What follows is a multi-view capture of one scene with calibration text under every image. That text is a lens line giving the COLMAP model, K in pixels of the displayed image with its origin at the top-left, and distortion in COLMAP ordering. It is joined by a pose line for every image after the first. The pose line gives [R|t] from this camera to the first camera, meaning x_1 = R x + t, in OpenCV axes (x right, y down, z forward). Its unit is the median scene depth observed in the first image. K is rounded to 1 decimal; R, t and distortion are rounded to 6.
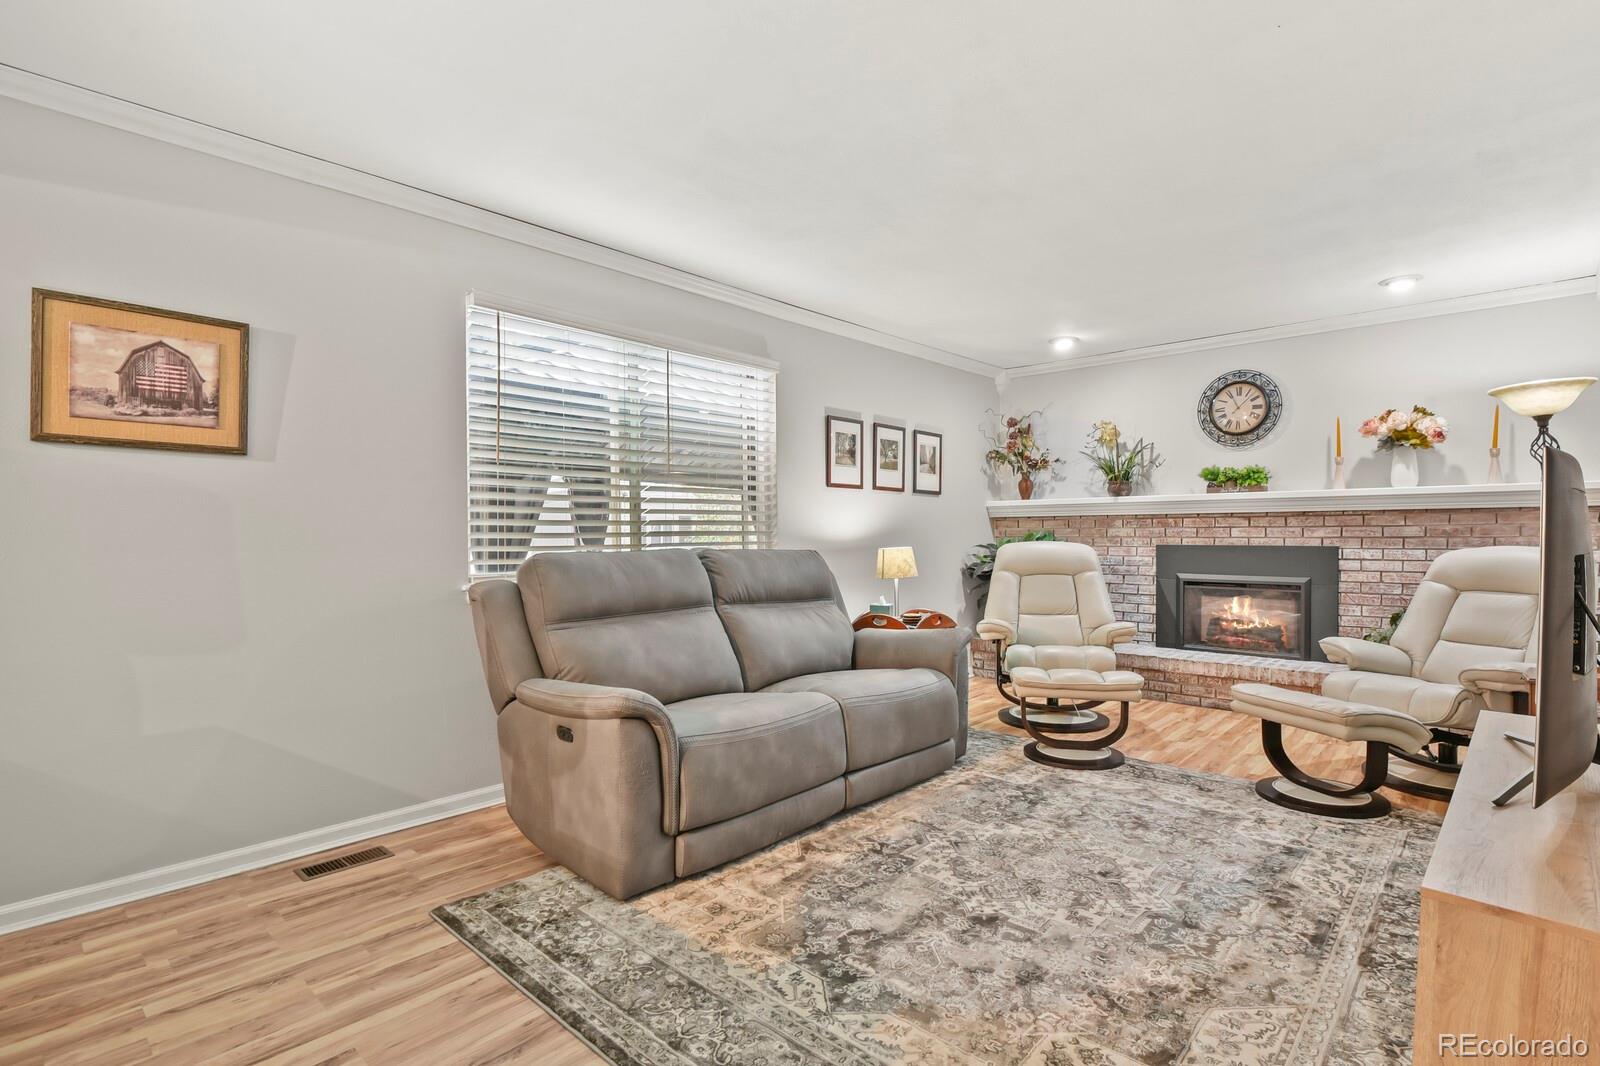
lens RADIAL K [[777.3, 0, 799.9], [0, 777.3, 533.9], [0, 0, 1]] dist [-0.017326, -0.000313]
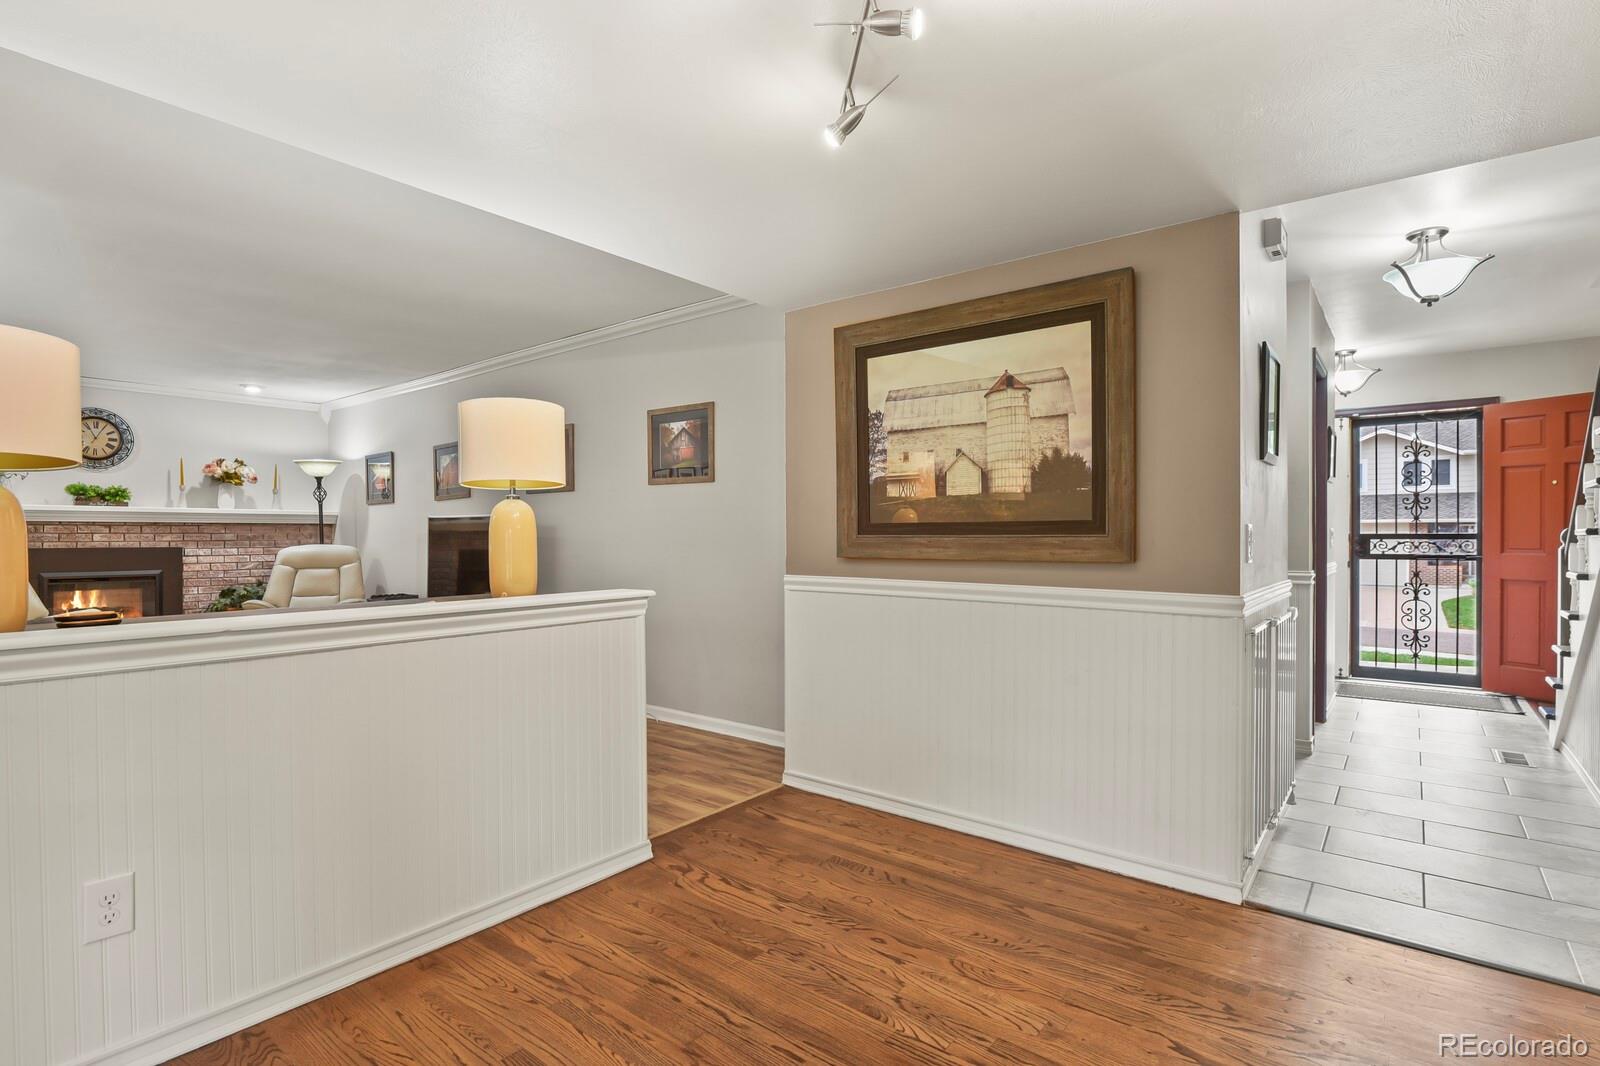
lens RADIAL K [[777.3, 0, 799.8], [0, 777.3, 538.4], [0, 0, 1]] dist [-0.017326, -0.000313]
pose [[-0.089683, -0.001442, 0.995969, -0.825813], [0.001897, 0.999997, 0.001619, -0.000403], [-0.995969, 0.002035, -0.089680, -0.026083]]
